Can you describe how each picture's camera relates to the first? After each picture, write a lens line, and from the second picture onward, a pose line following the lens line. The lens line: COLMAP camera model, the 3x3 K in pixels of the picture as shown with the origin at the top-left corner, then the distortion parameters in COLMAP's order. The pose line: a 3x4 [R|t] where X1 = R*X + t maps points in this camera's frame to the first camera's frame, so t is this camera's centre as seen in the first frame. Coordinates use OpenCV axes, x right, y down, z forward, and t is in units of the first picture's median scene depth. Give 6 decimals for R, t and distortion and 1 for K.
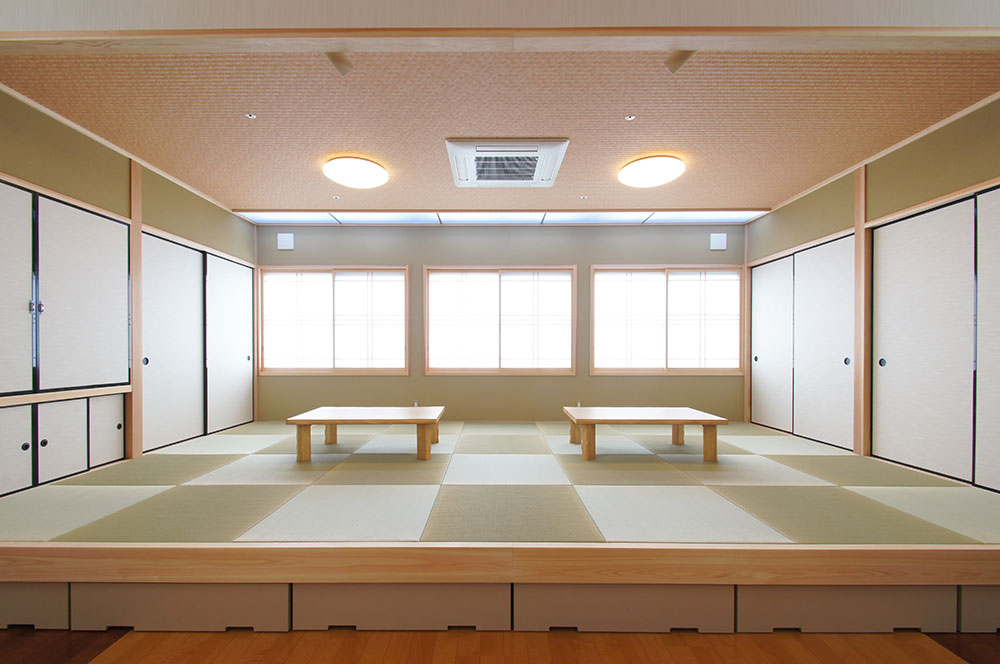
lens RADIAL K [[437.0, 0, 491.4], [0, 437.0, 352.6], [0, 0, 1]] dist [0.002038, 0.000217]
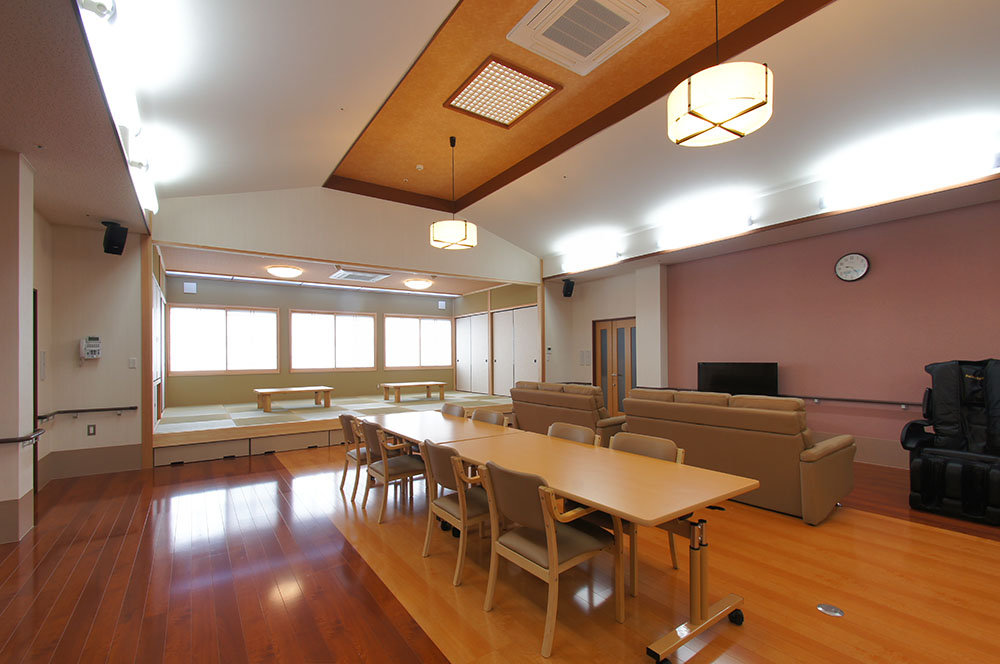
lens RADIAL K [[437.0, 0, 491.4], [0, 437.0, 352.6], [0, 0, 1]] dist [0.002038, 0.000217]
pose [[0.822657, -0.002075, 0.568534, -0.480929], [0.009650, 0.999900, -0.010313, -0.002121], [-0.568456, 0.013971, 0.822595, -0.860459]]
